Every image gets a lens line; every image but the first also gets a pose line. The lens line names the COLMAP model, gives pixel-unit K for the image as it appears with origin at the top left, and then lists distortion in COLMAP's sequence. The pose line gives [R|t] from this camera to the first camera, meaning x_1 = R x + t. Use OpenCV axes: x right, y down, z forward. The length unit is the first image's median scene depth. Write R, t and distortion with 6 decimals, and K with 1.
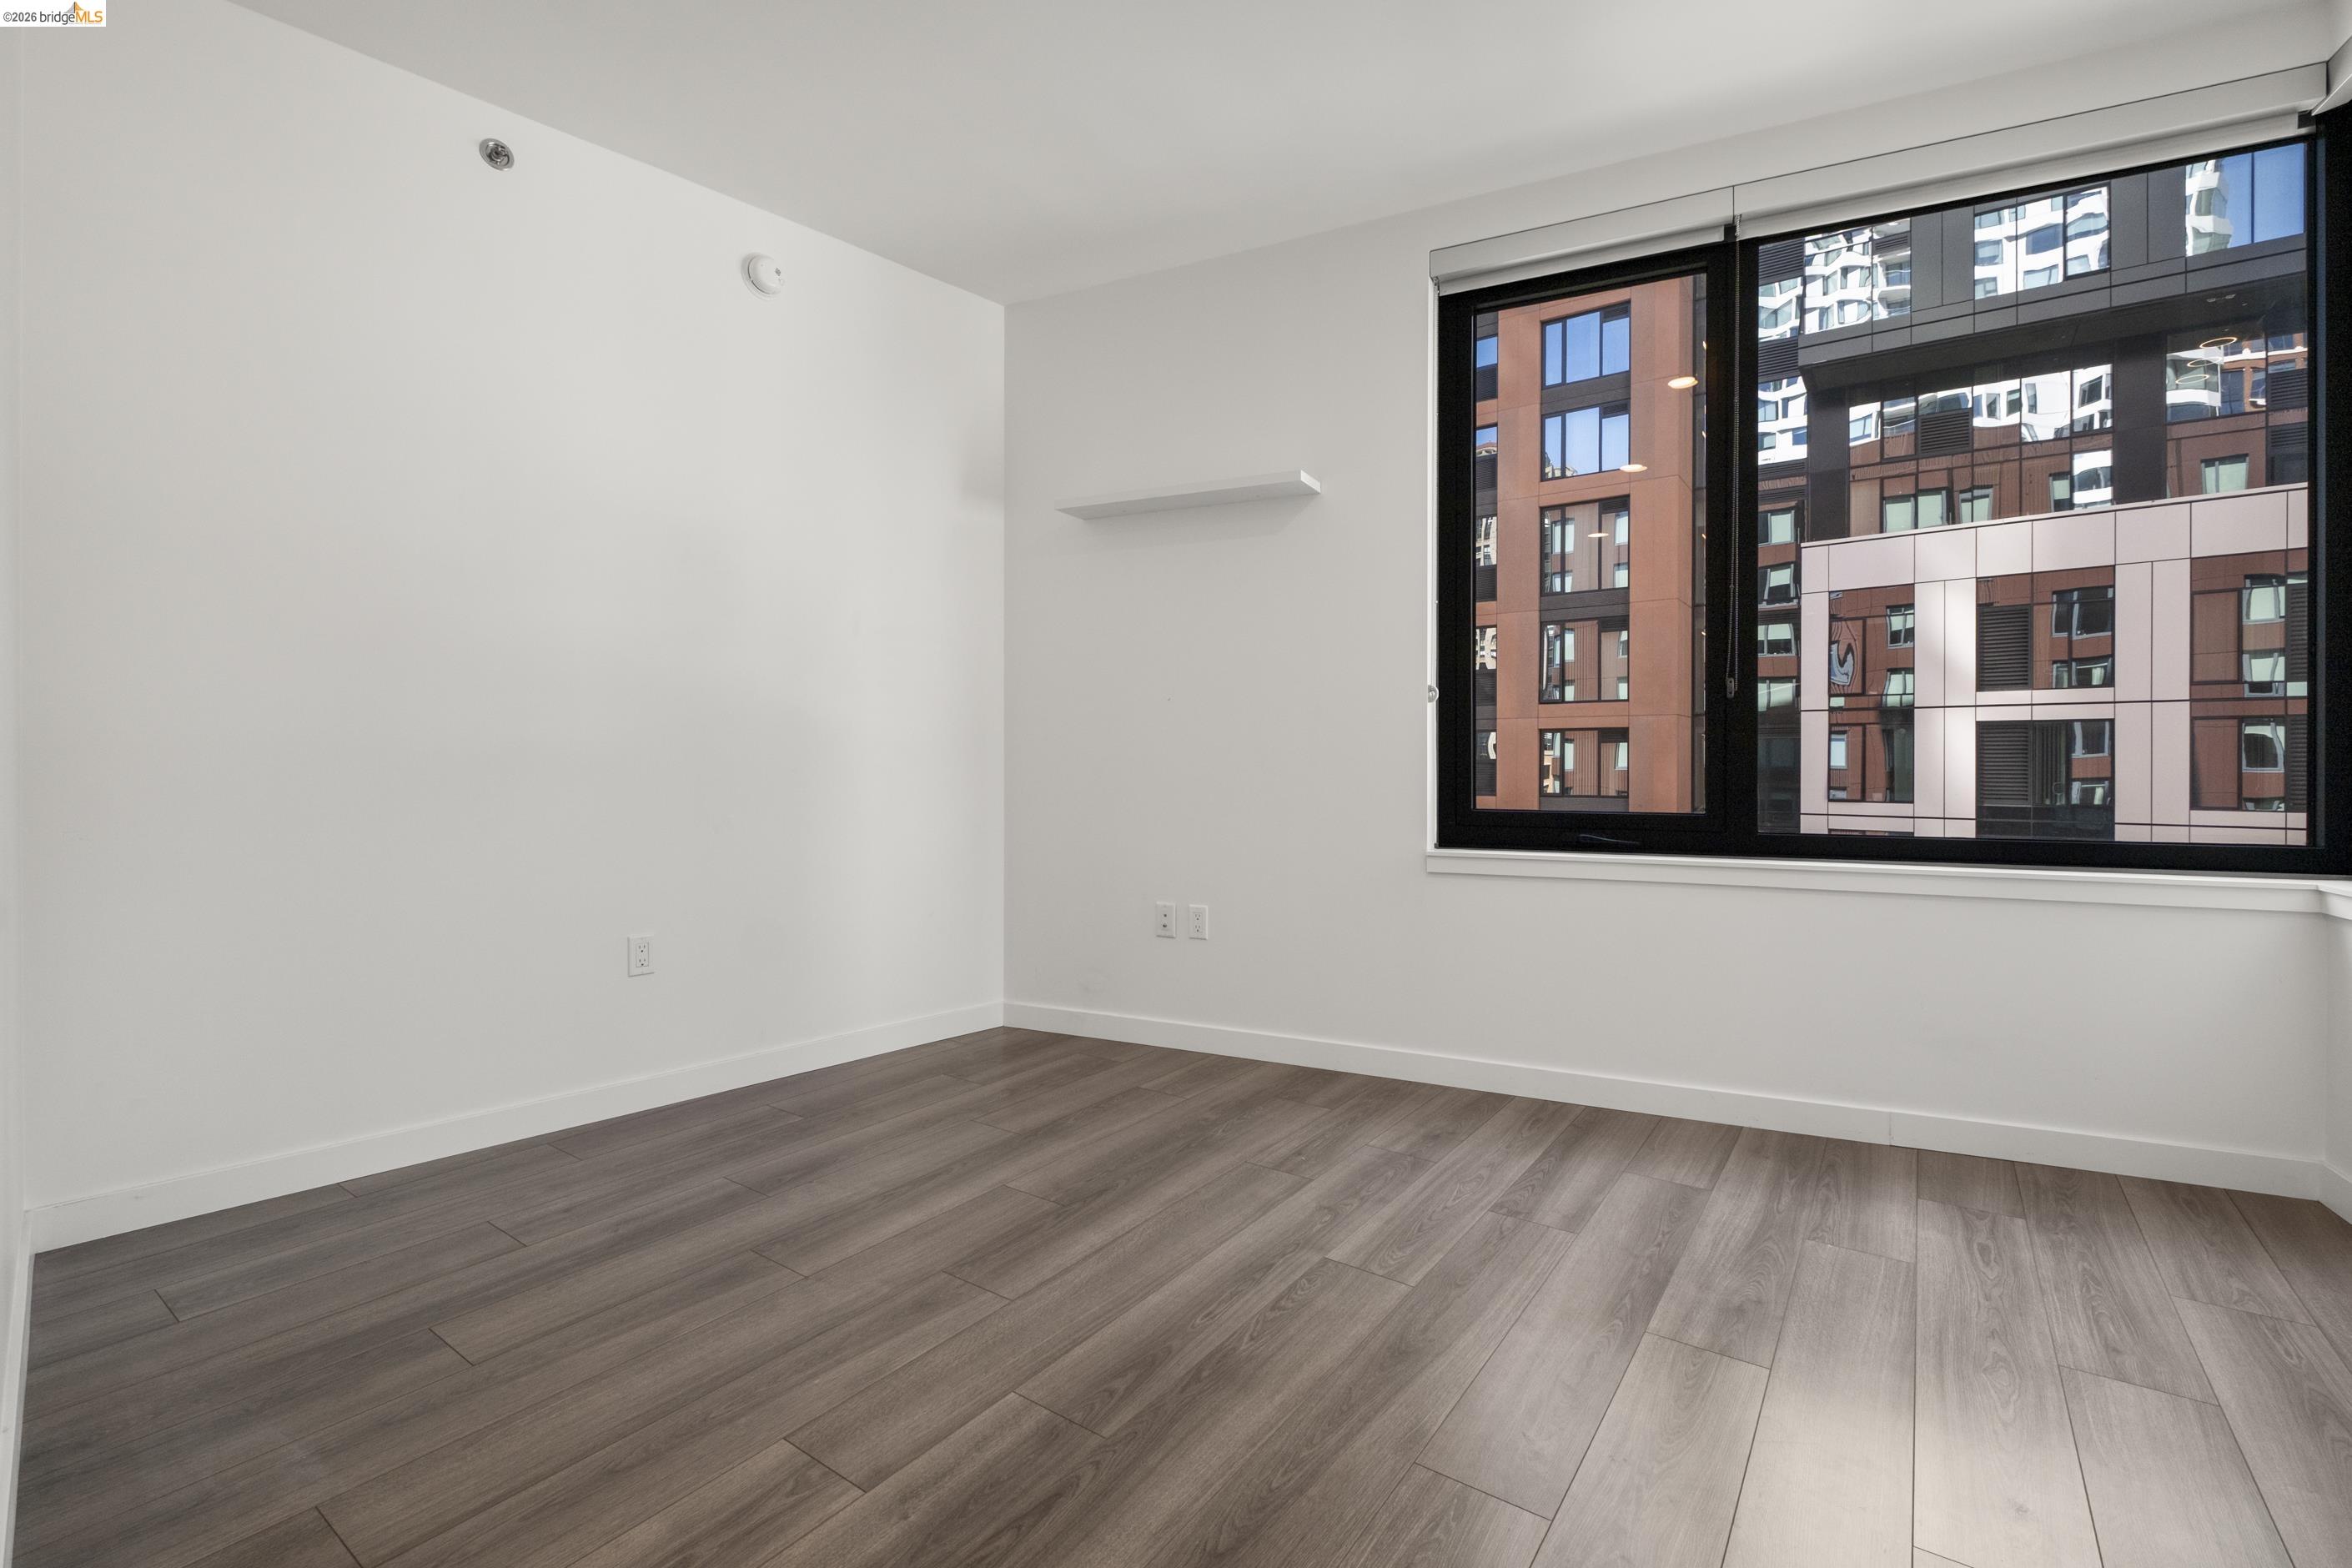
lens RADIAL K [[1033.8, 0, 1175.7], [0, 1033.8, 756.6], [0, 0, 1]] dist [0.022890, -0.016235]
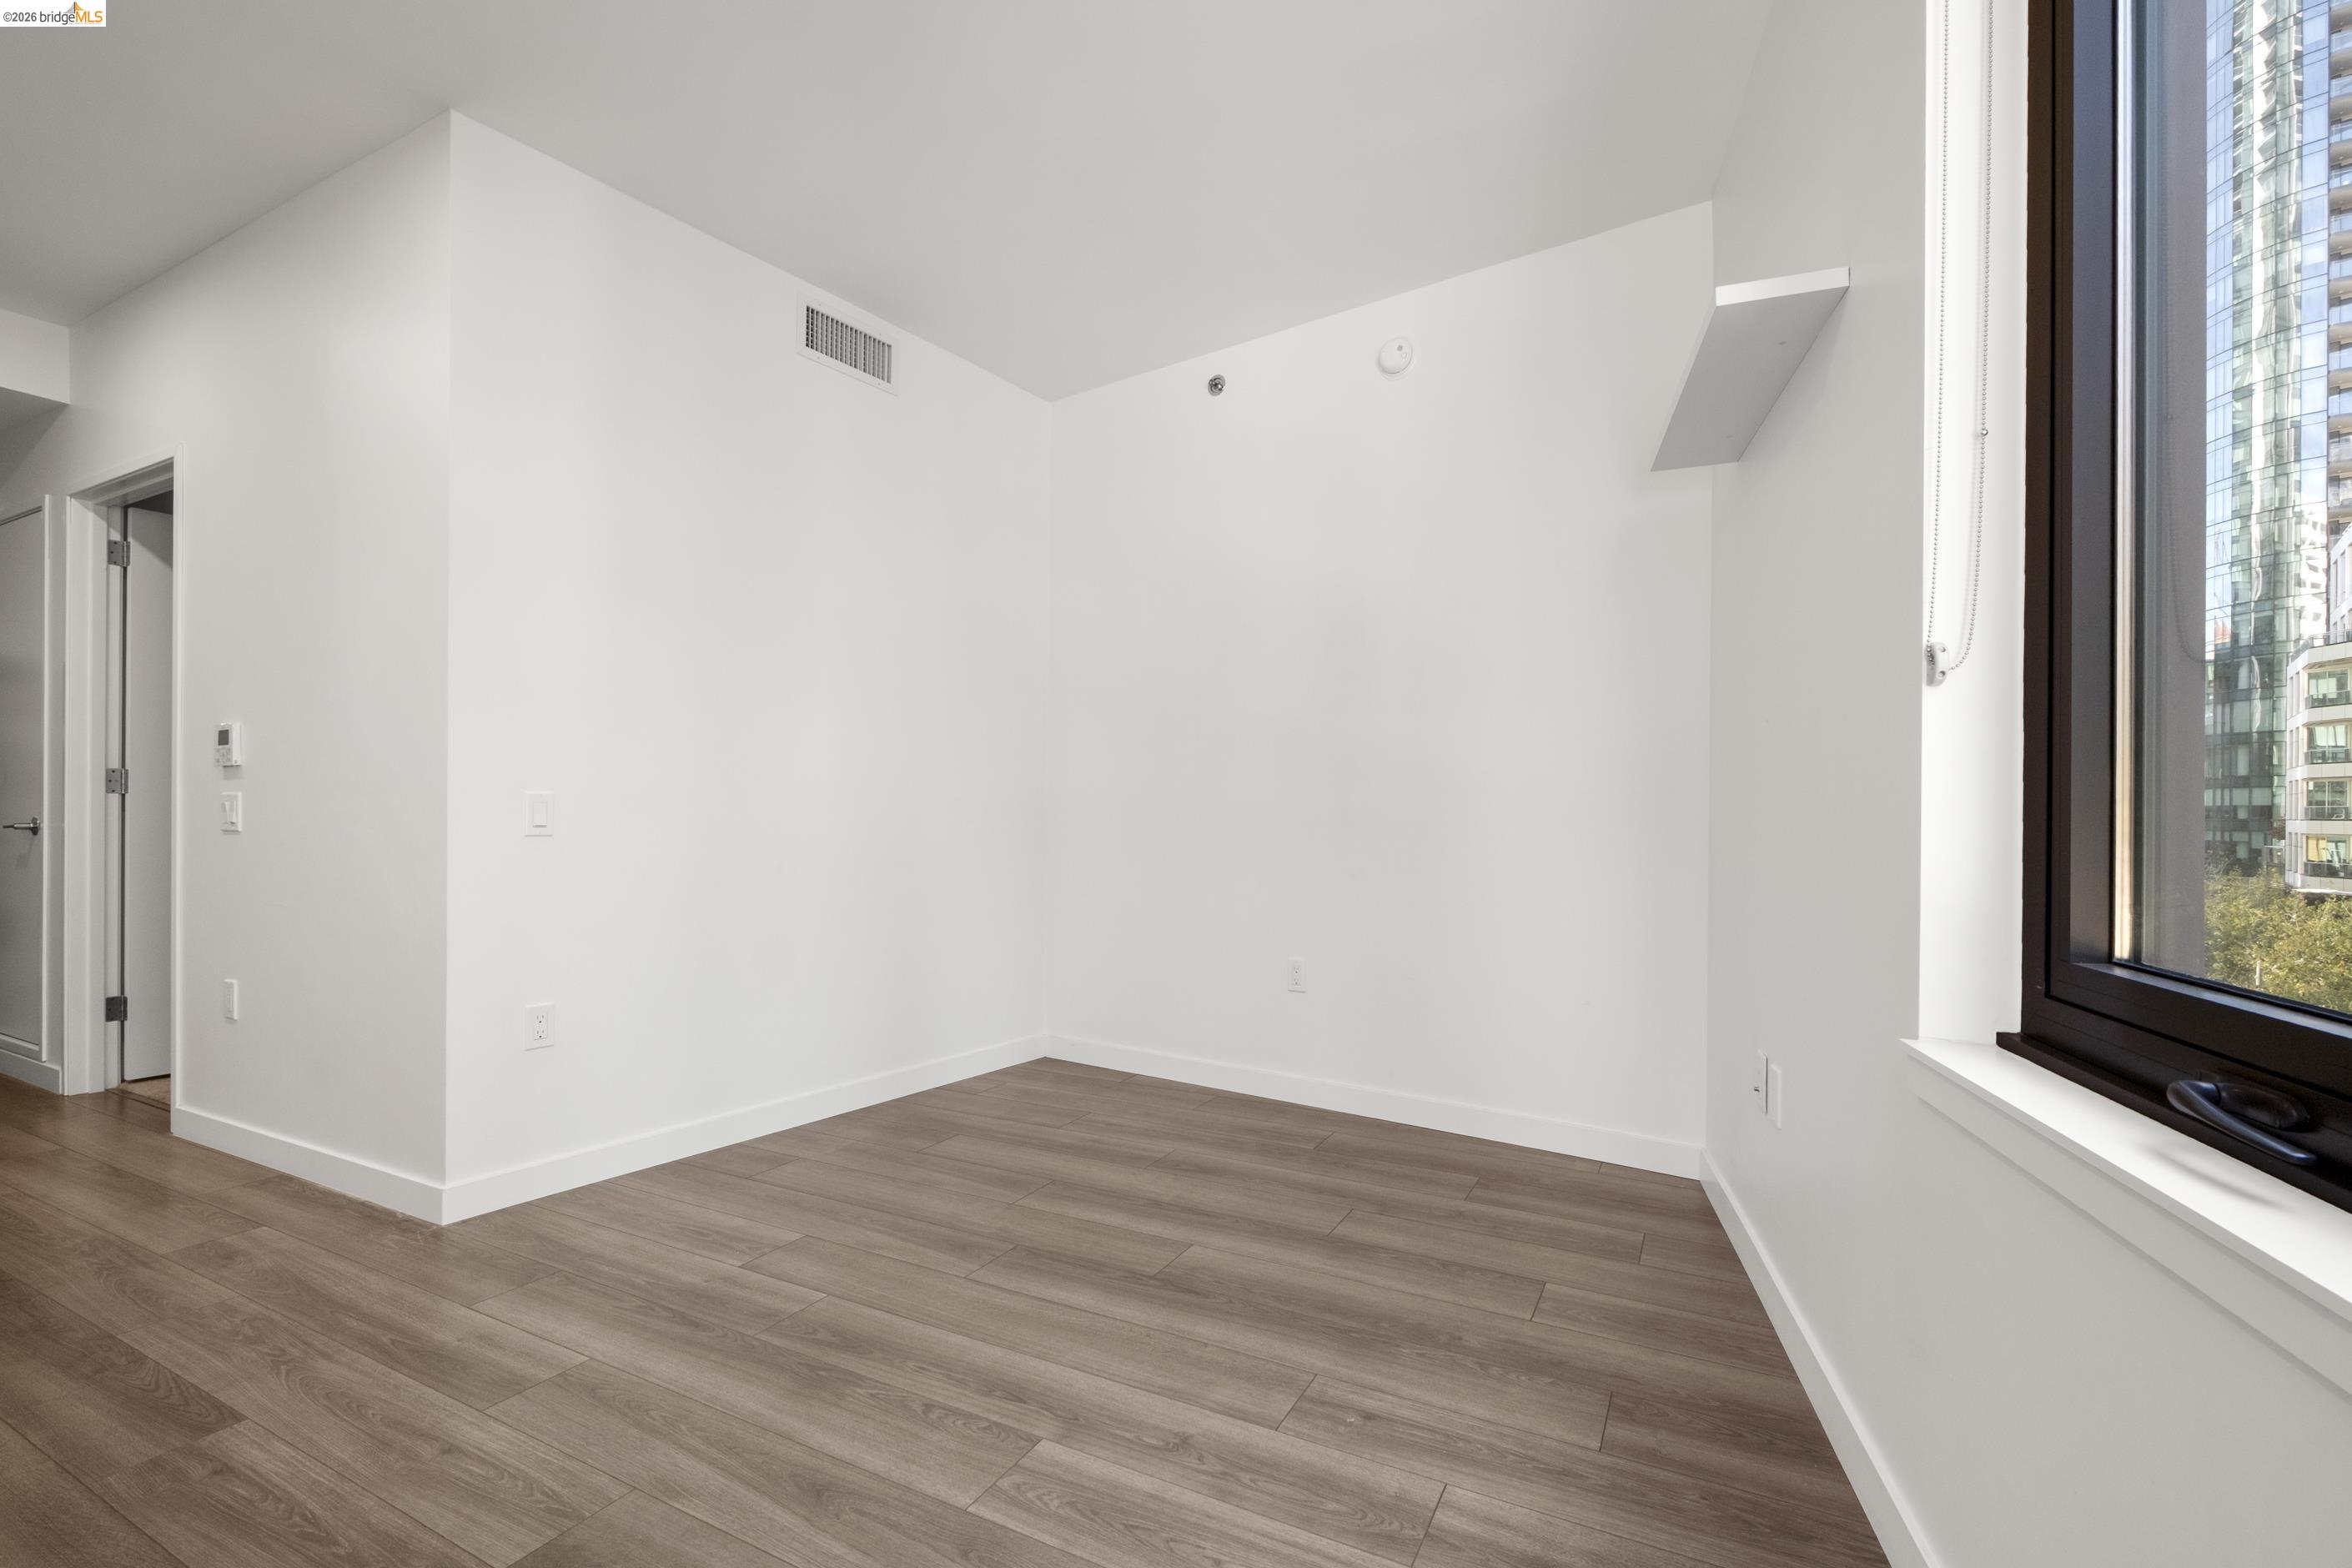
lens RADIAL K [[1032.8, 0, 1184.4], [0, 1032.8, 811.3], [0, 0, 1]] dist [0.004416, -0.005805]
pose [[0.139281, 0.000640, -0.990253, 0.839509], [-0.002907, 0.999996, 0.000237, -0.001437], [0.990249, 0.002845, 0.139283, 0.883831]]
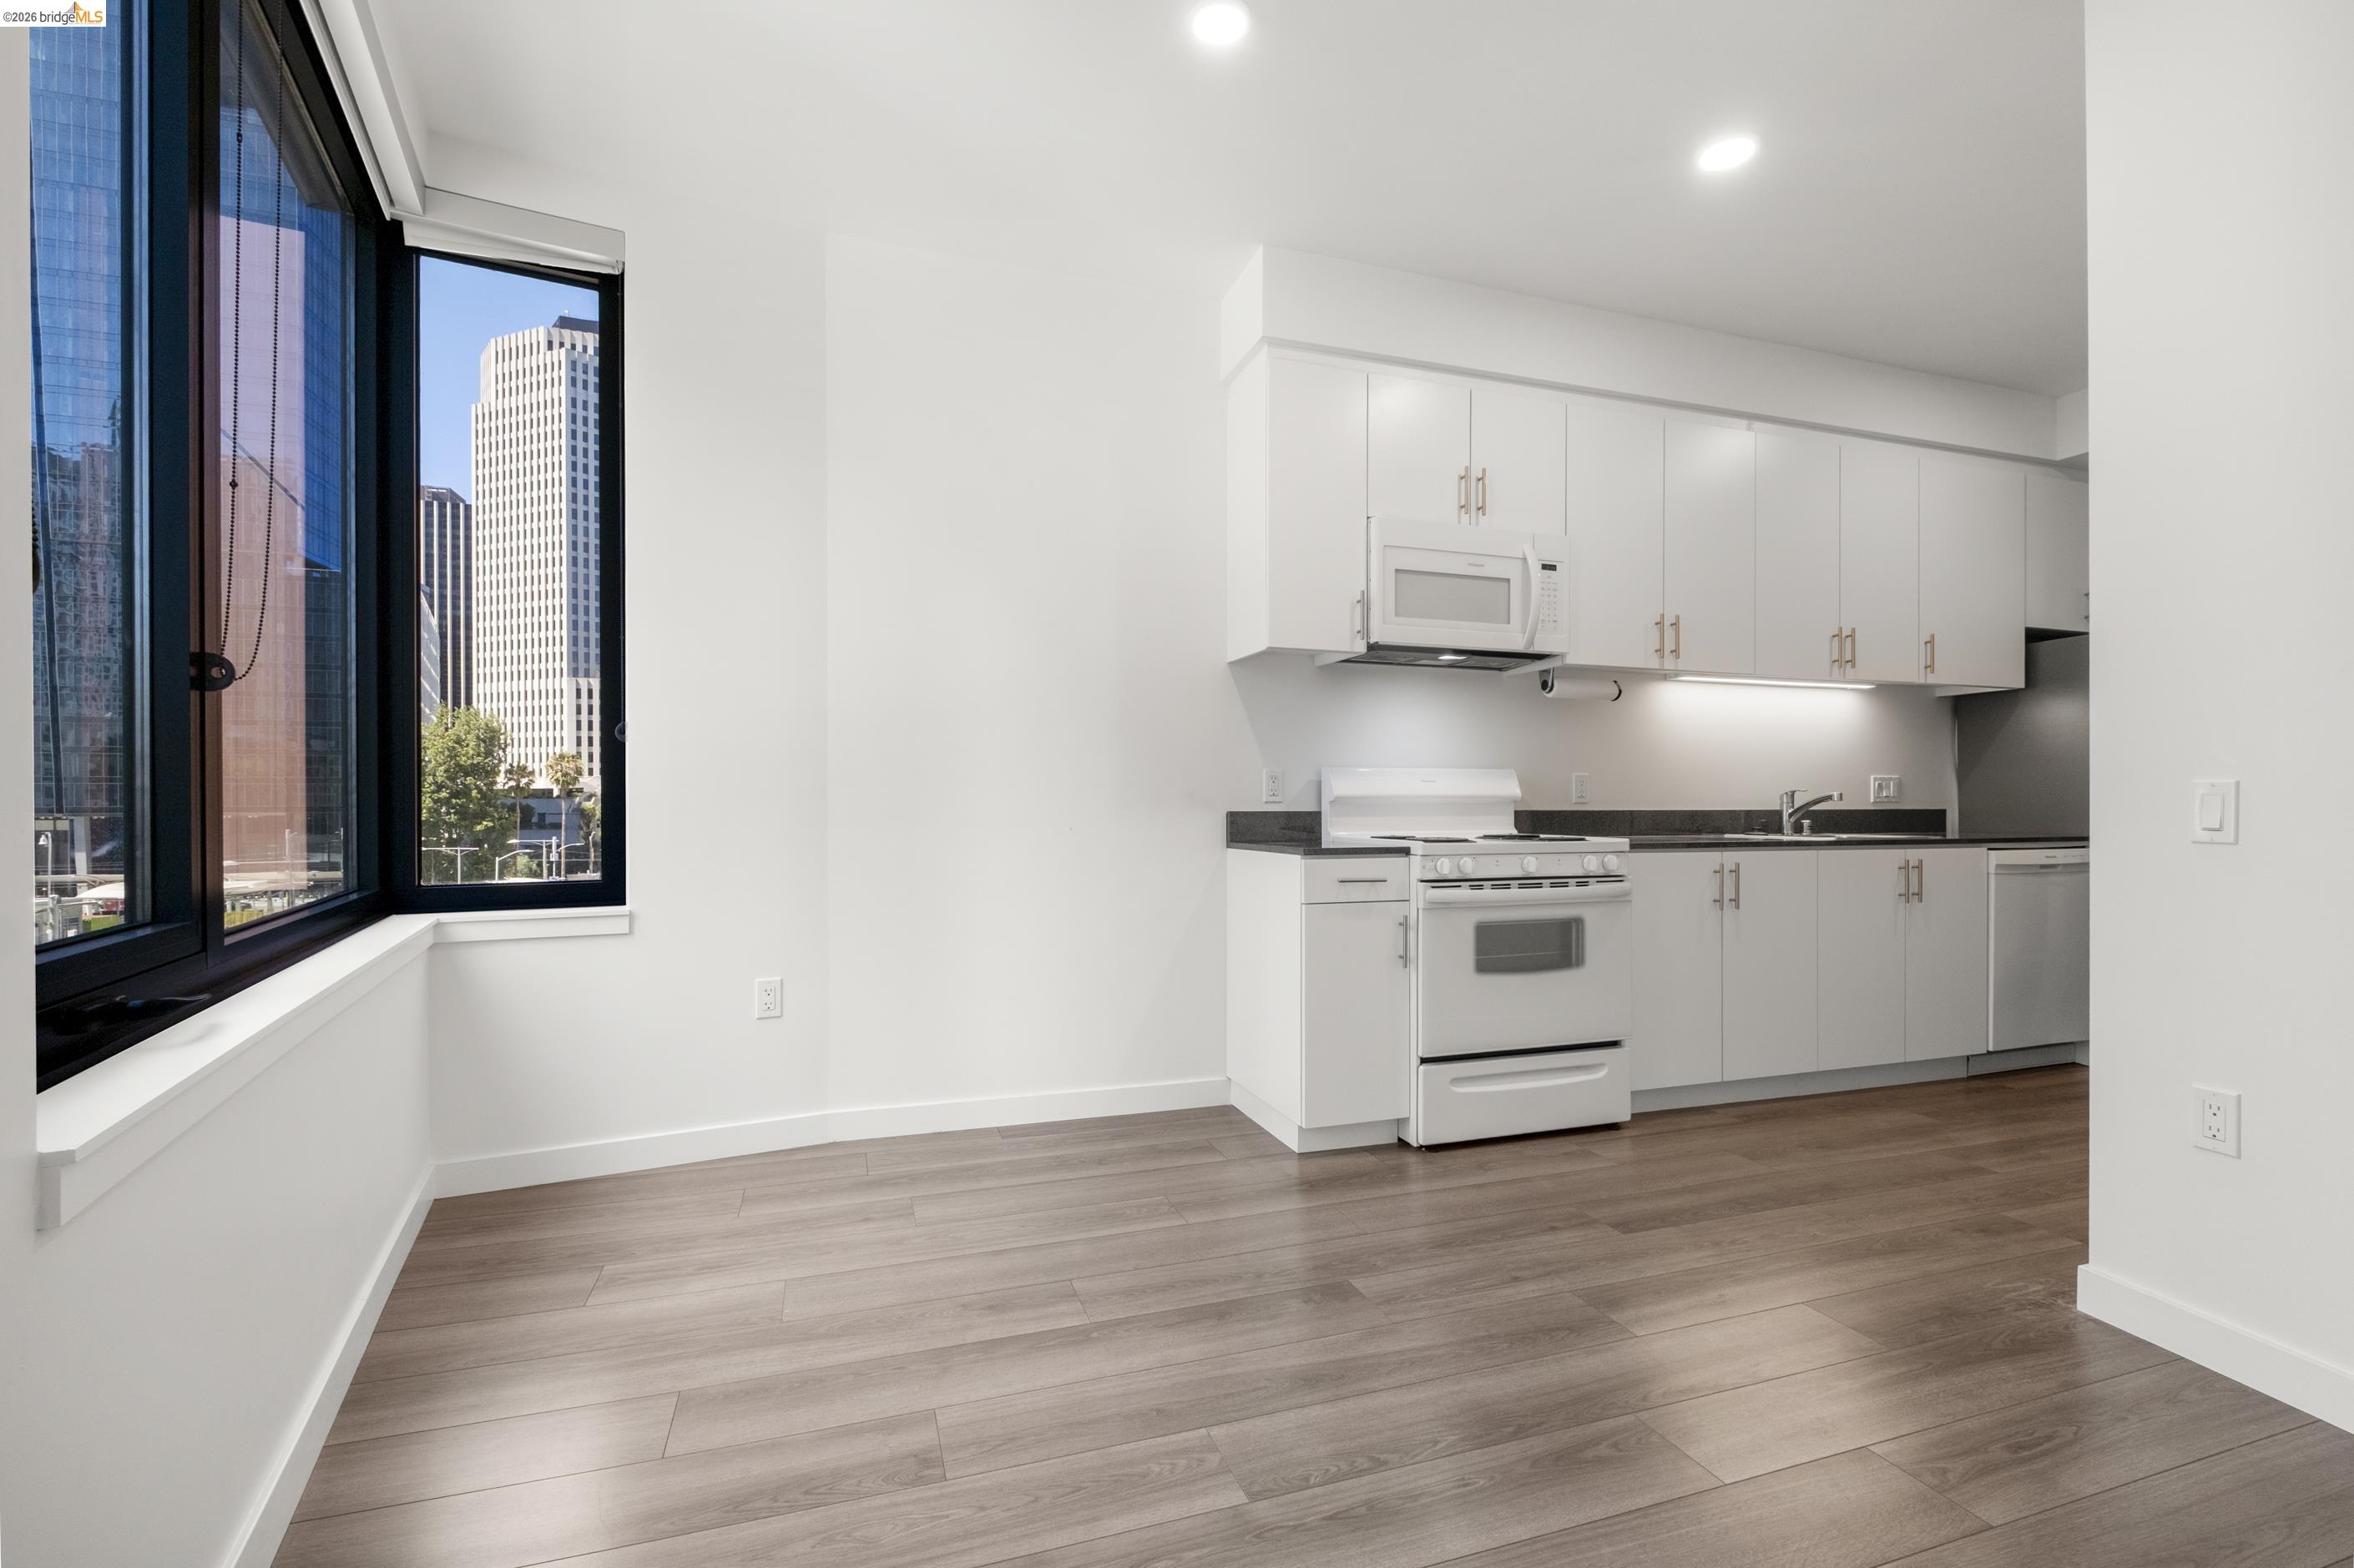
lens RADIAL K [[1033.5, 0, 1185.4], [0, 1033.5, 811.3], [0, 0, 1]] dist [0.004416, -0.005805]
pose [[-0.816800, -0.004381, 0.576905, -0.205540], [-0.001016, 0.999981, 0.006156, -0.000440], [-0.576921, 0.004442, -0.816788, 1.427731]]
